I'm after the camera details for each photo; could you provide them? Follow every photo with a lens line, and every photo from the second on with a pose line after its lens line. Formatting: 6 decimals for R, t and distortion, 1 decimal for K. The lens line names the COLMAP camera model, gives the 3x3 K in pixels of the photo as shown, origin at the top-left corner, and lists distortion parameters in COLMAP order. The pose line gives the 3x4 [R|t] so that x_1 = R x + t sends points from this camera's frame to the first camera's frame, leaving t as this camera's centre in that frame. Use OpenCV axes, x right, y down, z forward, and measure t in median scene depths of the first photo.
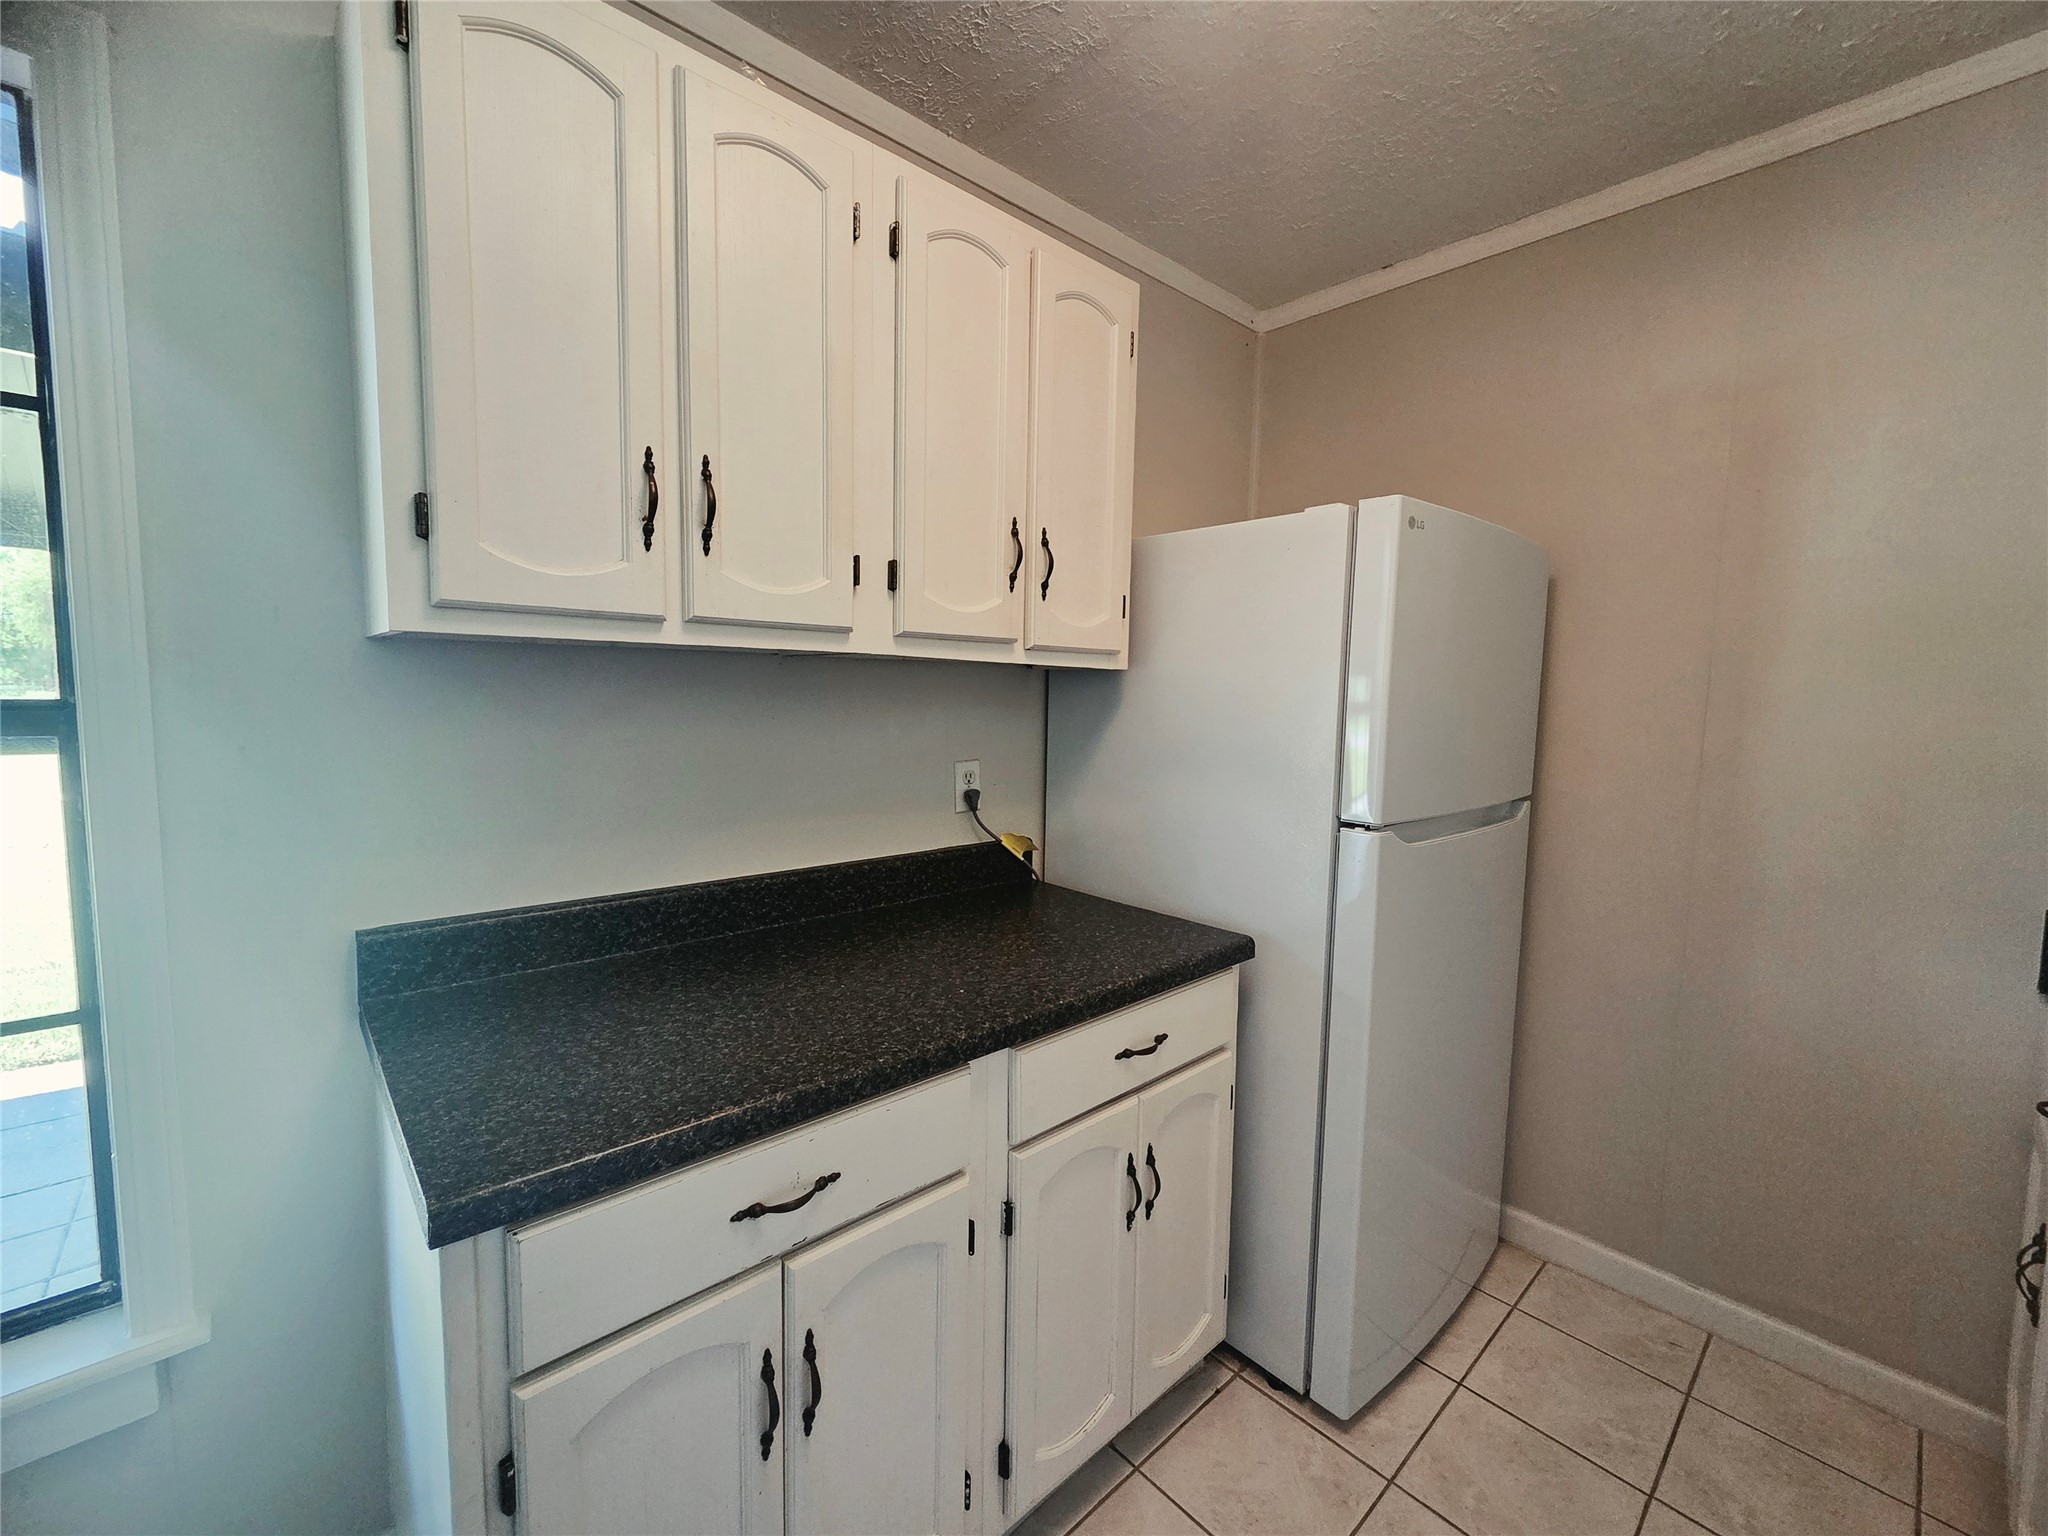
lens RADIAL K [[829.6, 0, 1044.2], [0, 829.6, 761.0], [0, 0, 1]] dist [0.001421, 0.000193]
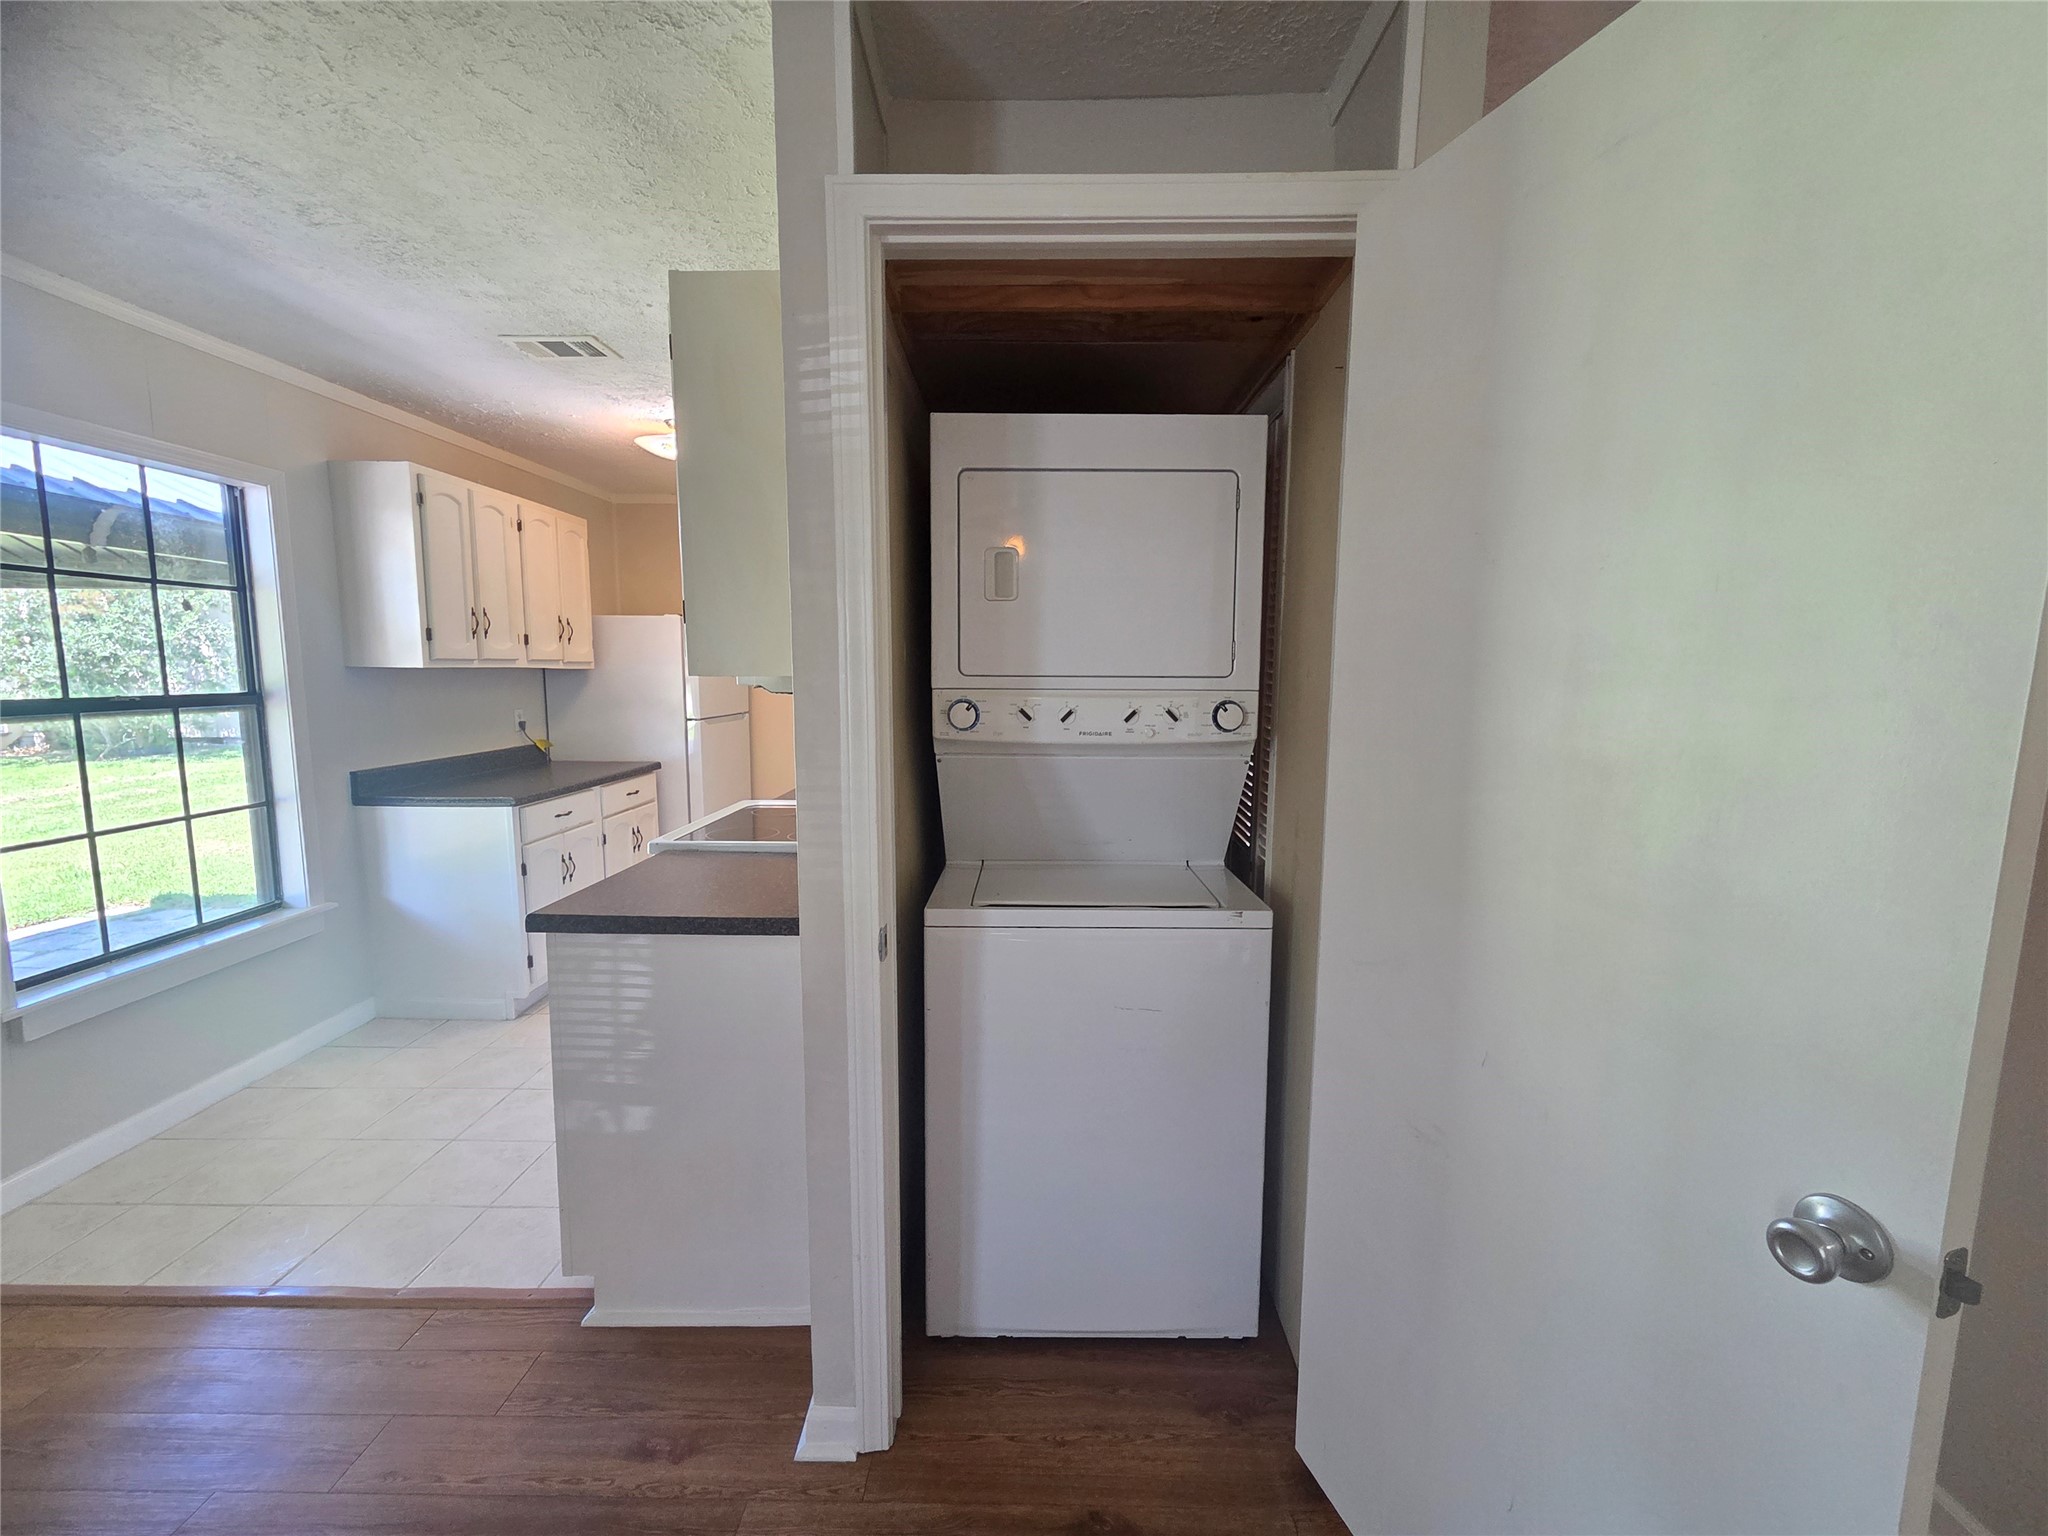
lens RADIAL K [[829.6, 0, 1031.5], [0, 829.6, 759.6], [0, 0, 1]] dist [0.001421, 0.000193]
pose [[0.684514, -0.096778, 0.722547, -0.974889], [0.071015, 0.995287, 0.066032, 0.108661], [-0.725532, 0.006112, 0.688161, -1.980577]]
